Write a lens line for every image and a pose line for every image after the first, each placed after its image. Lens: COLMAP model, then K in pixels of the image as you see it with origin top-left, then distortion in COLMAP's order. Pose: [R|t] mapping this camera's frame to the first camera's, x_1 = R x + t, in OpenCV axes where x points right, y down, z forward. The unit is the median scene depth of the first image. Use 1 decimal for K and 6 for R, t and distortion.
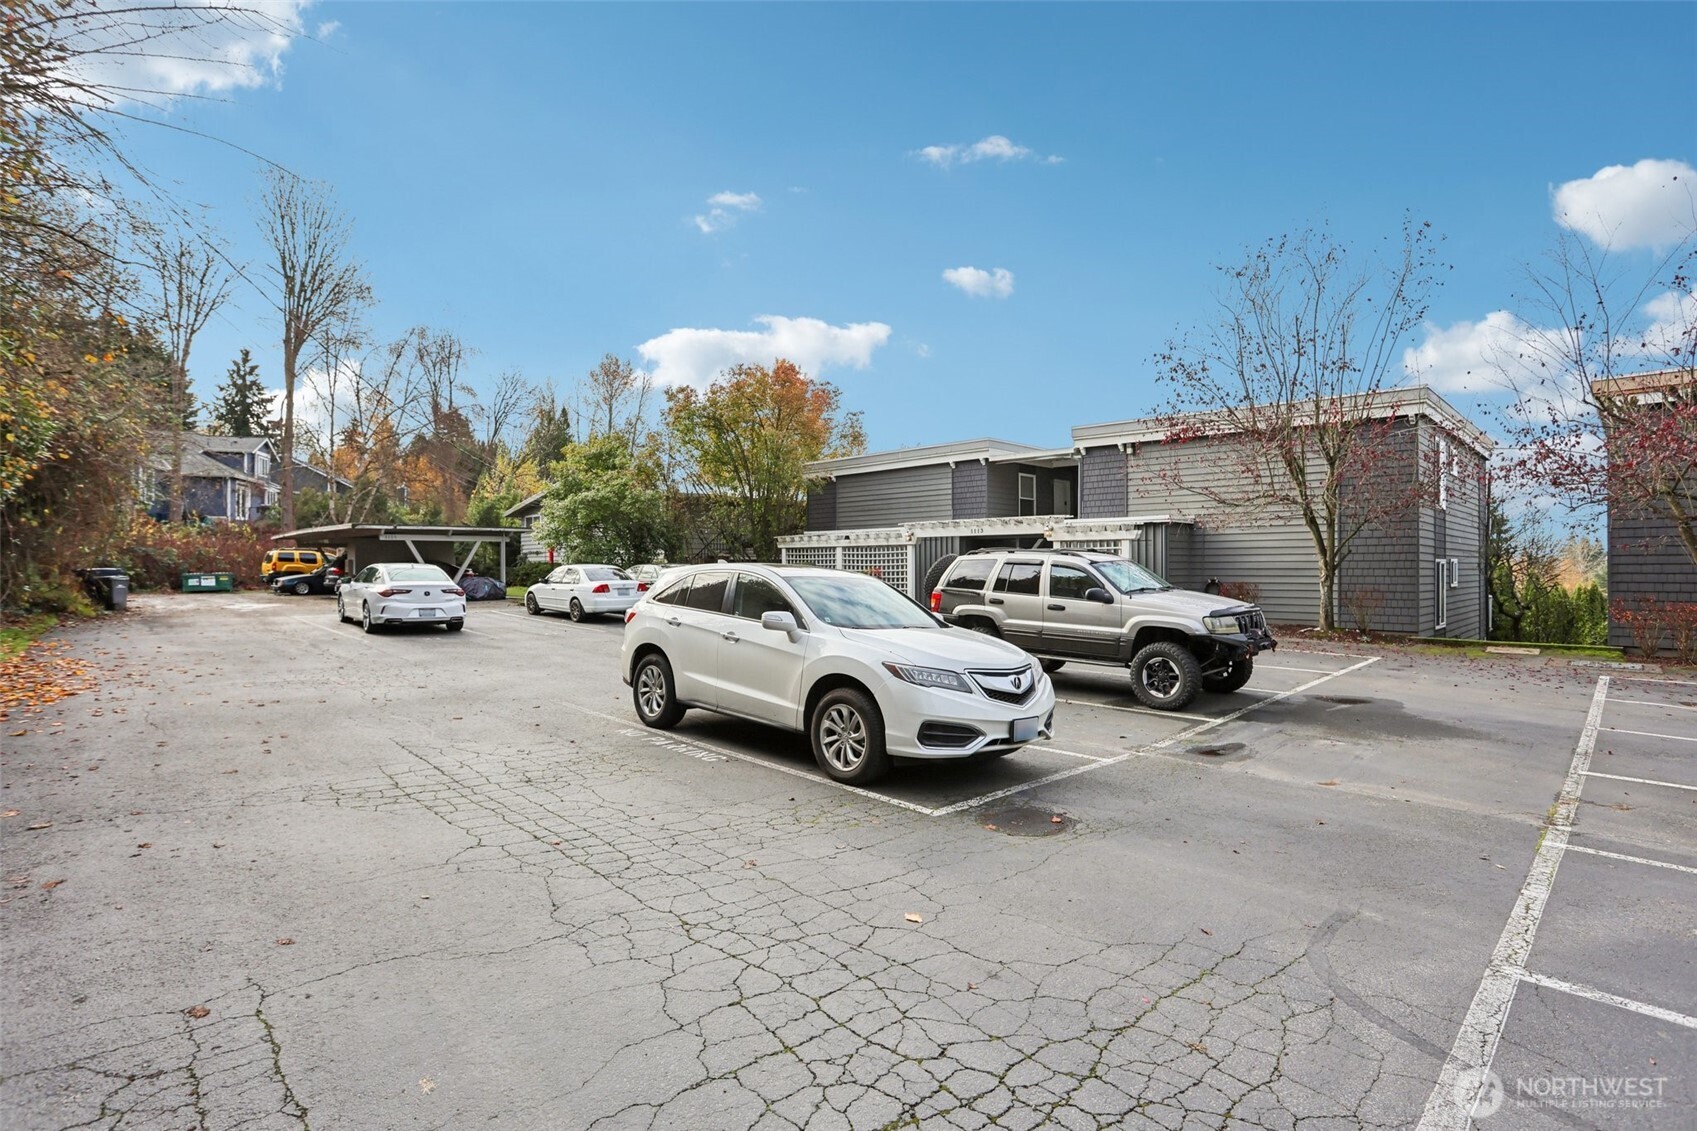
lens RADIAL K [[838.7, 0, 848.5], [0, 838.7, 565.5], [0, 0, 1]] dist [-0.062505, 0.027375]
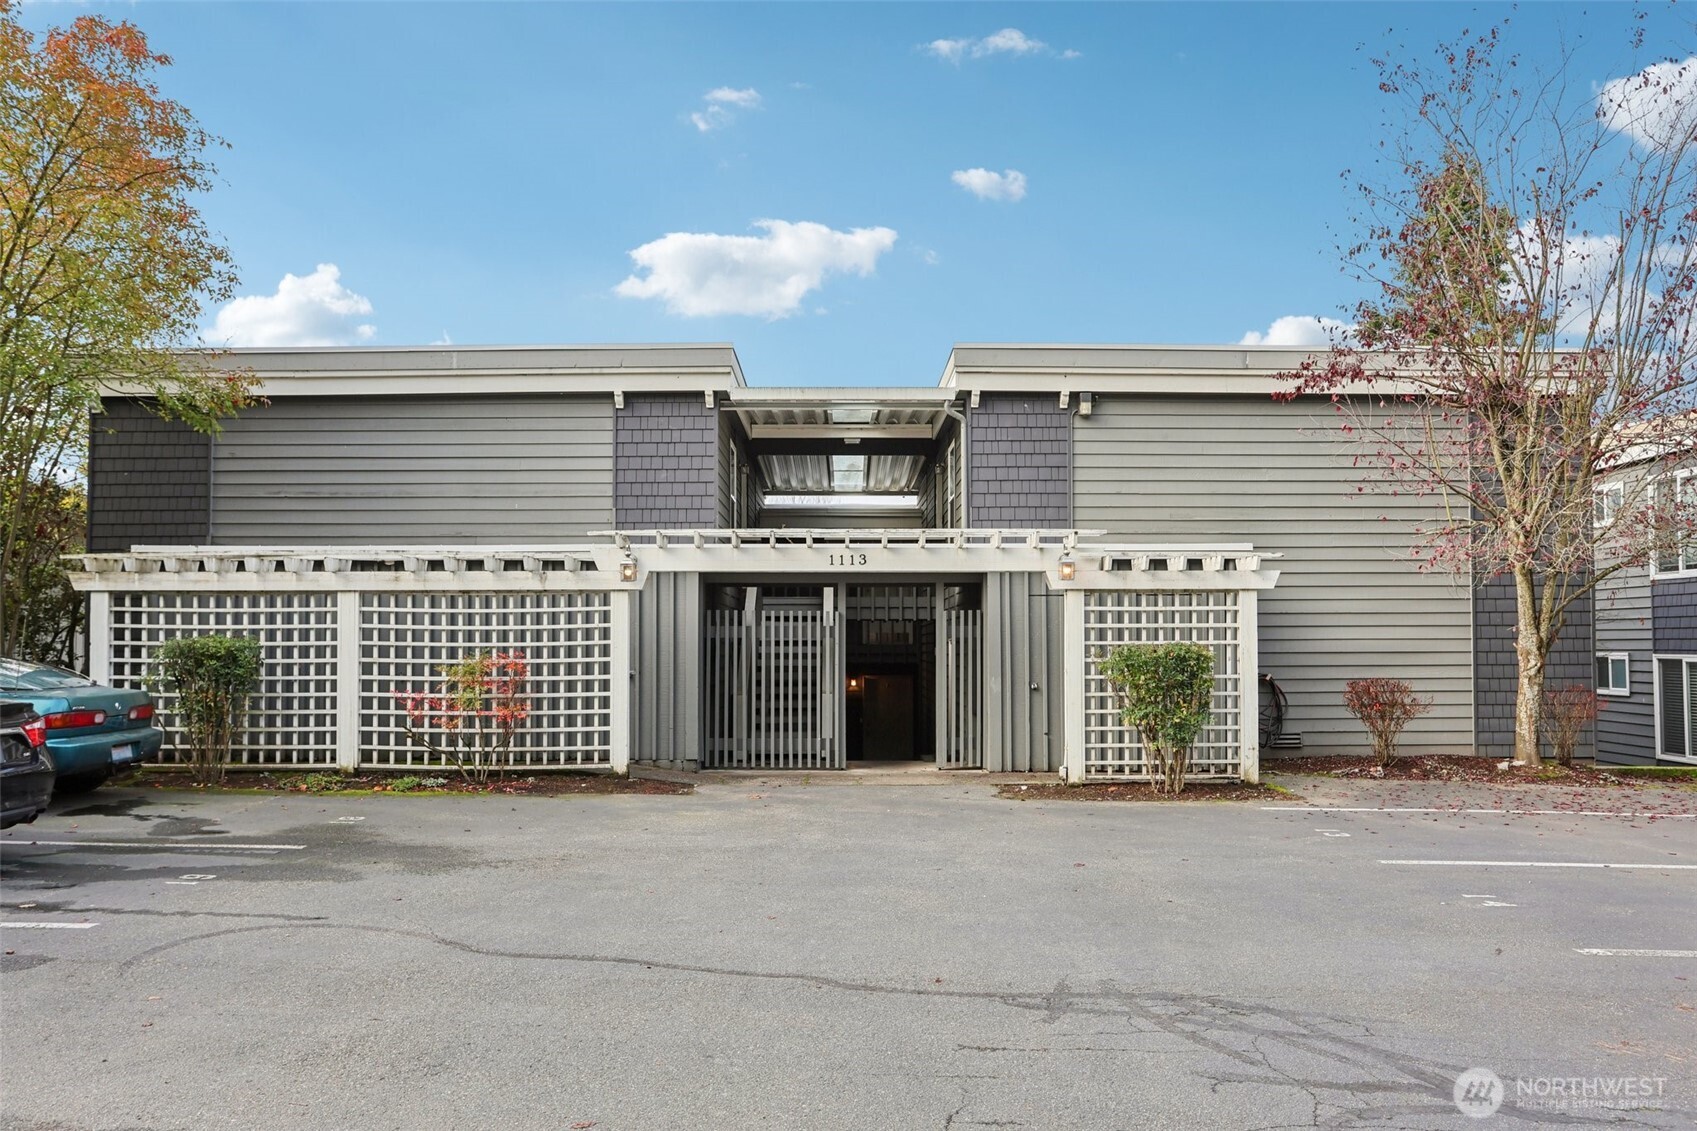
lens RADIAL K [[1234.6, 0, 840.9], [0, 1234.6, 608.1], [0, 0, 1]] dist [-0.057633, 0.090795]
pose [[0.705154, 0.020882, 0.708747, -0.253551], [0.000016, 0.999566, -0.029467, -0.001346], [-0.709055, 0.020790, 0.704847, 0.578764]]
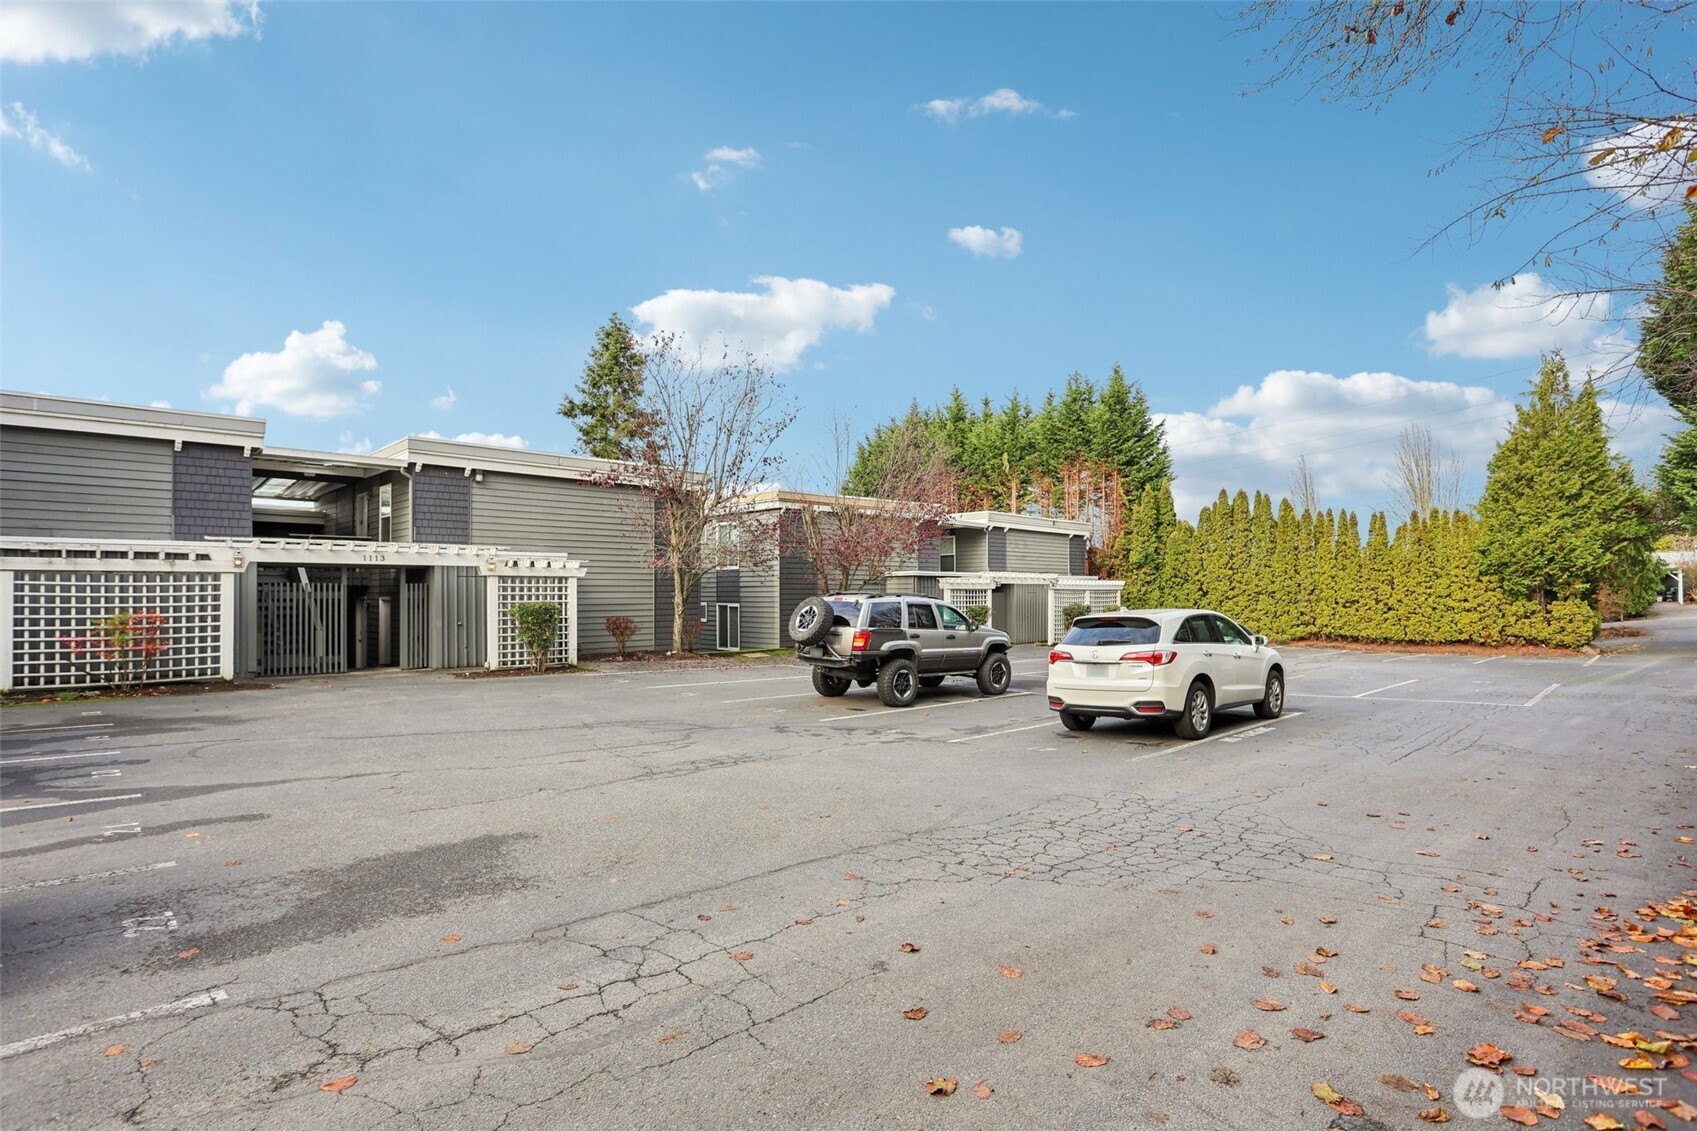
lens RADIAL K [[838.7, 0, 848.5], [0, 838.7, 565.5], [0, 0, 1]] dist [-0.062505, 0.027375]
pose [[0.011277, 0.031614, 0.999437, -0.550584], [-0.000153, 0.999500, -0.031615, -0.011457], [-0.999936, 0.000204, 0.011276, 0.558959]]
